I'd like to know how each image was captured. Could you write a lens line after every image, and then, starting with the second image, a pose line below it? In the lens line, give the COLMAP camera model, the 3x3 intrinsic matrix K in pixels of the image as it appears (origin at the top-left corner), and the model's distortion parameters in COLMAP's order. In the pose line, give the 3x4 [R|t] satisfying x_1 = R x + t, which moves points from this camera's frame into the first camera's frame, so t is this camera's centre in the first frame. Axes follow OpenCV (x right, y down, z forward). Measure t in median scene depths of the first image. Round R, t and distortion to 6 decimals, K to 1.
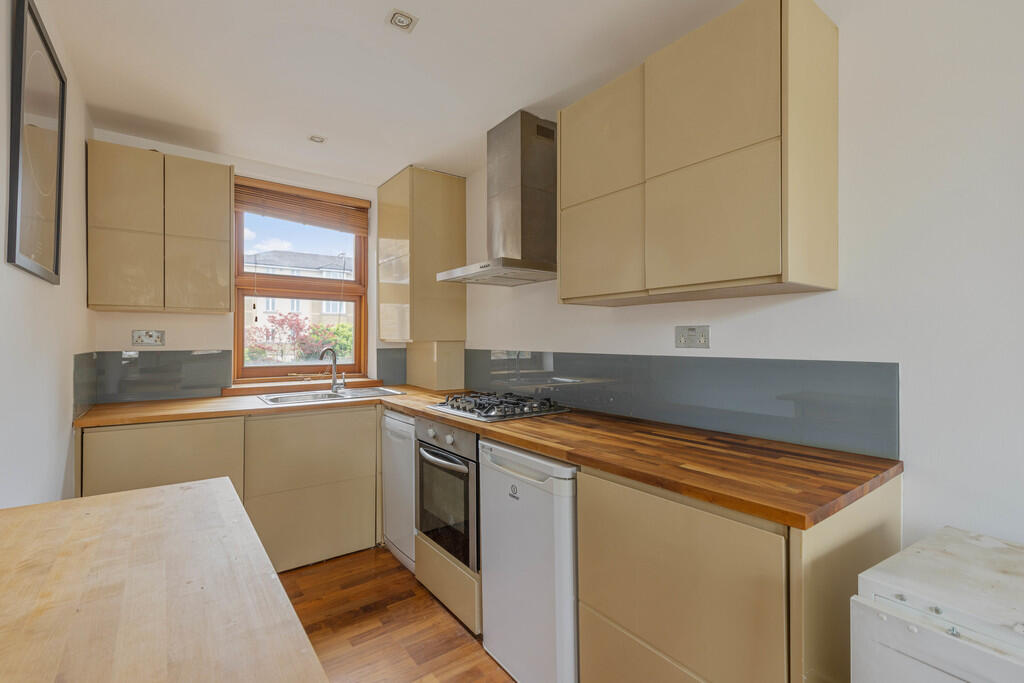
lens RADIAL K [[467.7, 0, 507.6], [0, 467.7, 338.2], [0, 0, 1]] dist [0.010163, -0.001502]
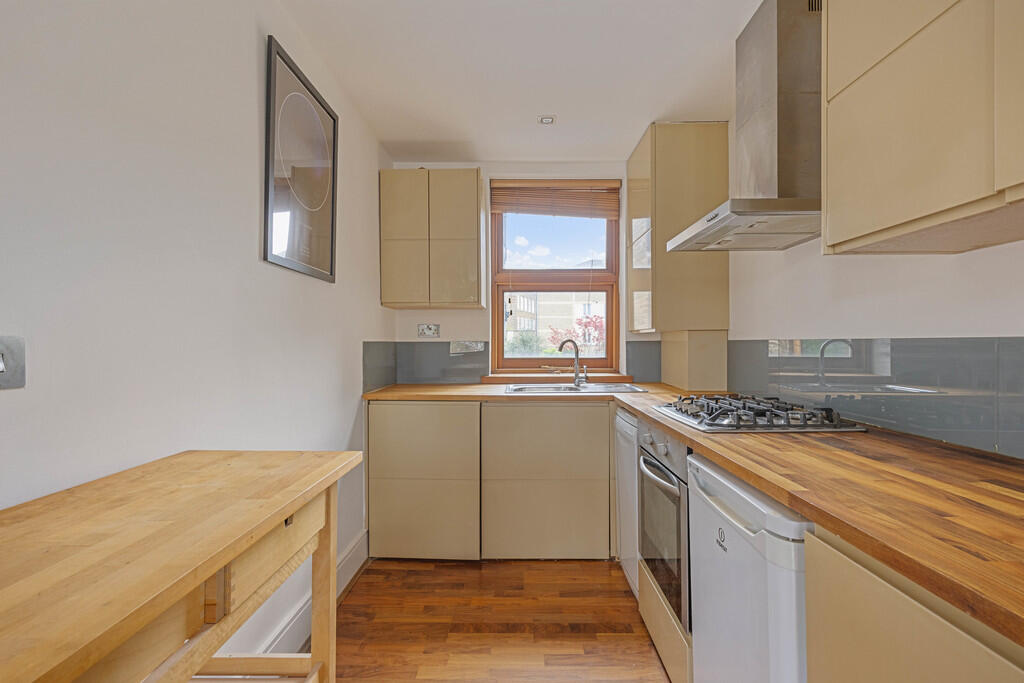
lens RADIAL K [[467.7, 0, 514.3], [0, 467.7, 346.8], [0, 0, 1]] dist [0.010163, -0.001502]
pose [[0.797346, 0.001143, -0.603521, 0.118802], [0.004445, 0.999960, 0.007766, 0.031833], [0.603506, -0.008875, 0.797309, 0.189436]]
